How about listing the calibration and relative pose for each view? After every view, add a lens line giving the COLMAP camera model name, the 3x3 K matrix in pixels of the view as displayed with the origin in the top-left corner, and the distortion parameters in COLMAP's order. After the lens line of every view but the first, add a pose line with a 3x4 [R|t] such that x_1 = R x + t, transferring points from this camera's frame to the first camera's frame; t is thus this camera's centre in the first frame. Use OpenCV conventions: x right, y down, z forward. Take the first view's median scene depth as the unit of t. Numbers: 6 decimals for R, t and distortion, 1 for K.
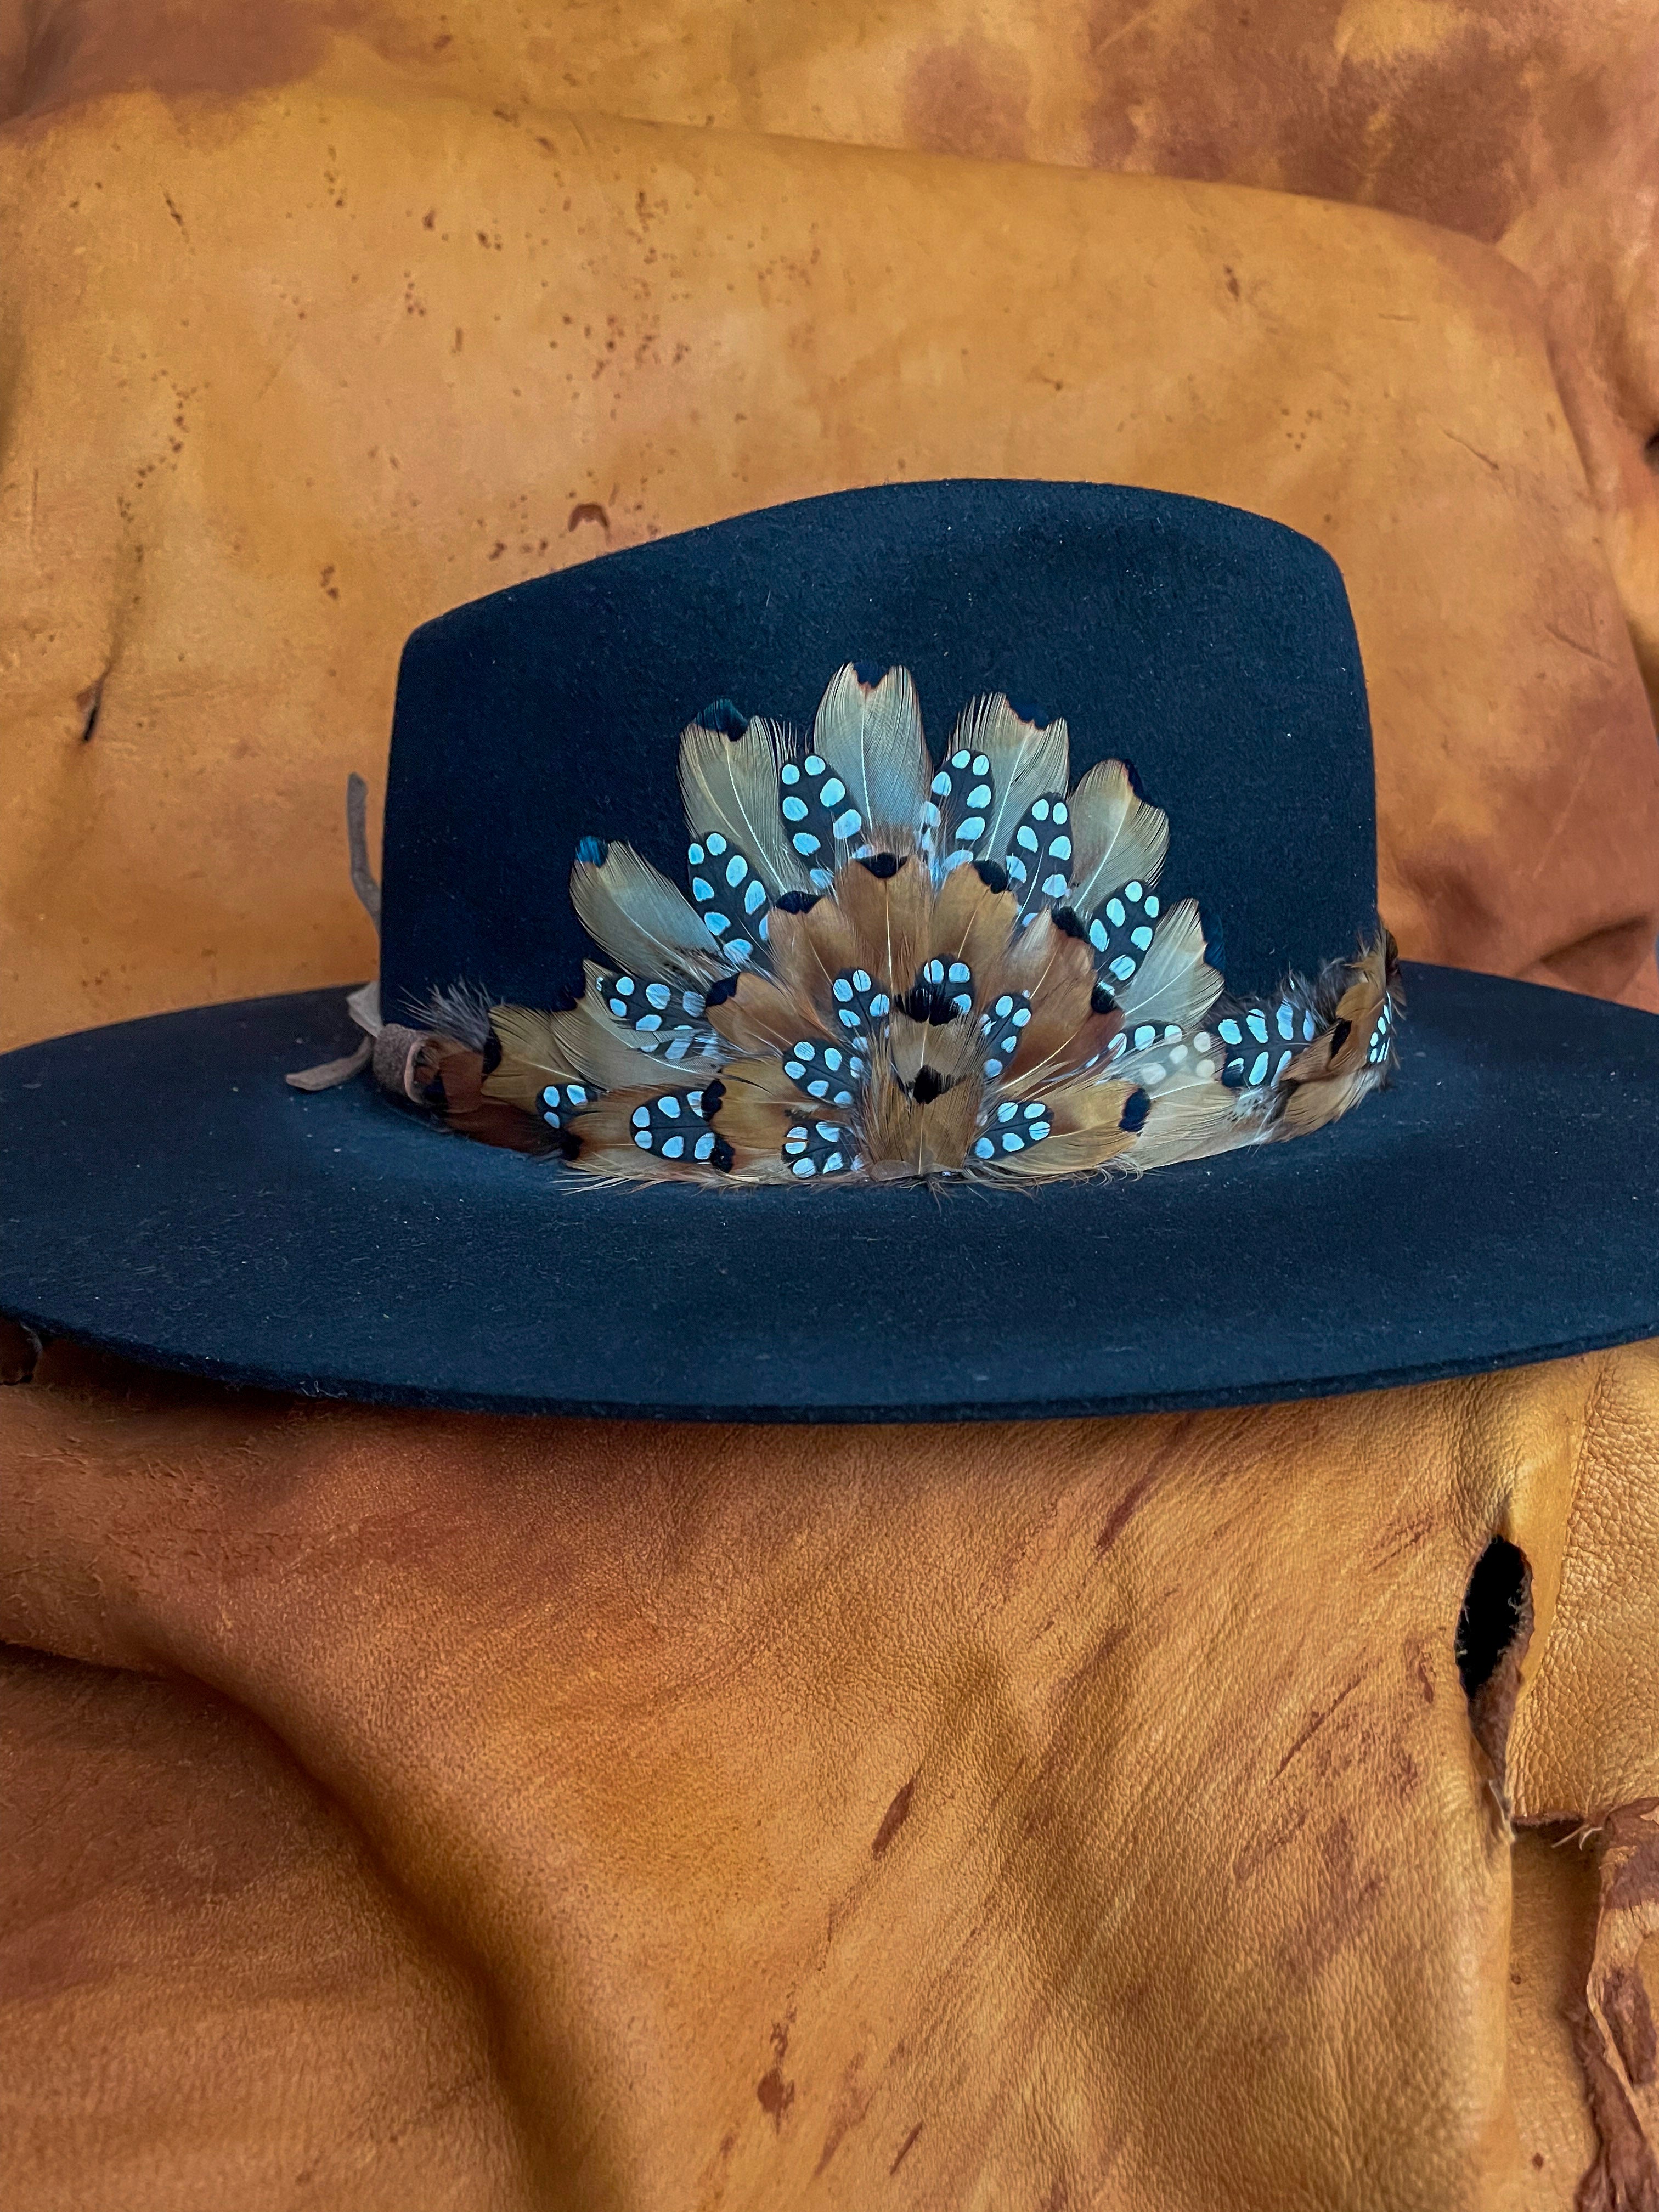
lens RADIAL K [[1650.8, 0, 832.9], [0, 1650.8, 1094.6], [0, 0, 1]] dist [0.004473, -0.058502]
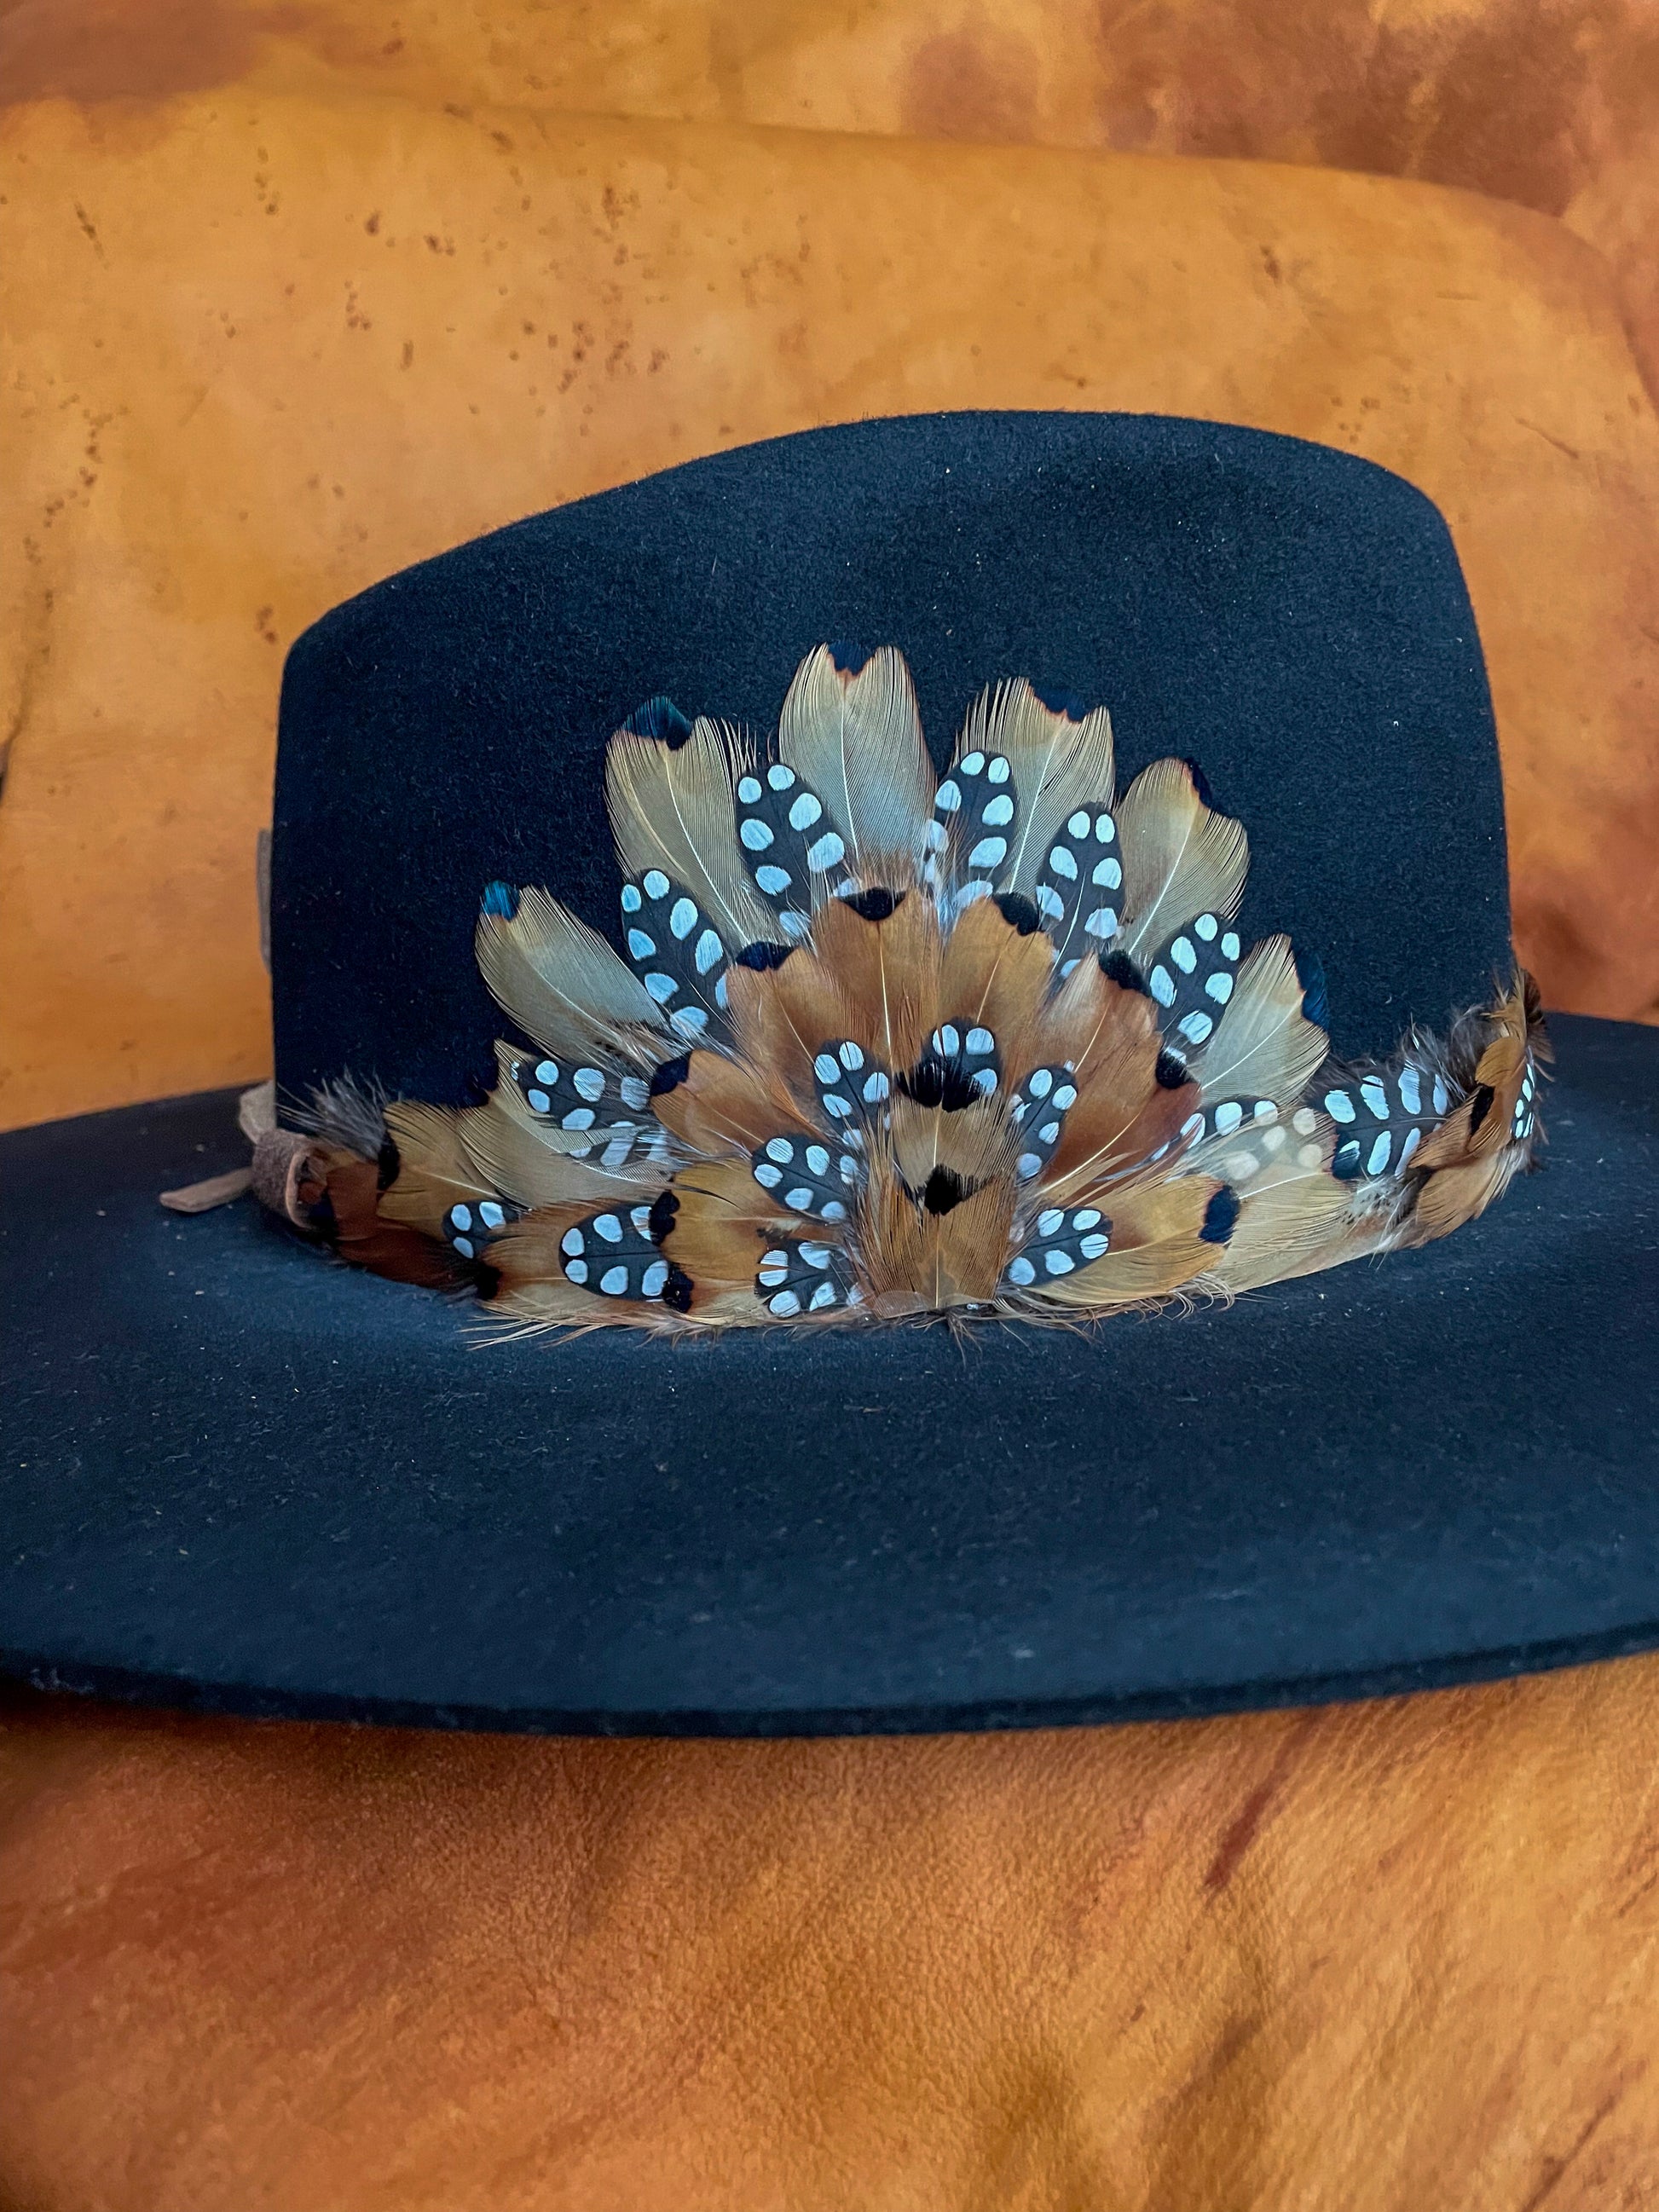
lens RADIAL K [[1650.9, 0, 828.4], [0, 1650.9, 1102.8], [0, 0, 1]] dist [0.004473, -0.058502]
pose [[0.998993, -0.032657, -0.030756, 0.026809], [0.031472, 0.998772, -0.038264, -0.017202], [0.031968, 0.037258, 0.998794, 0.220088]]
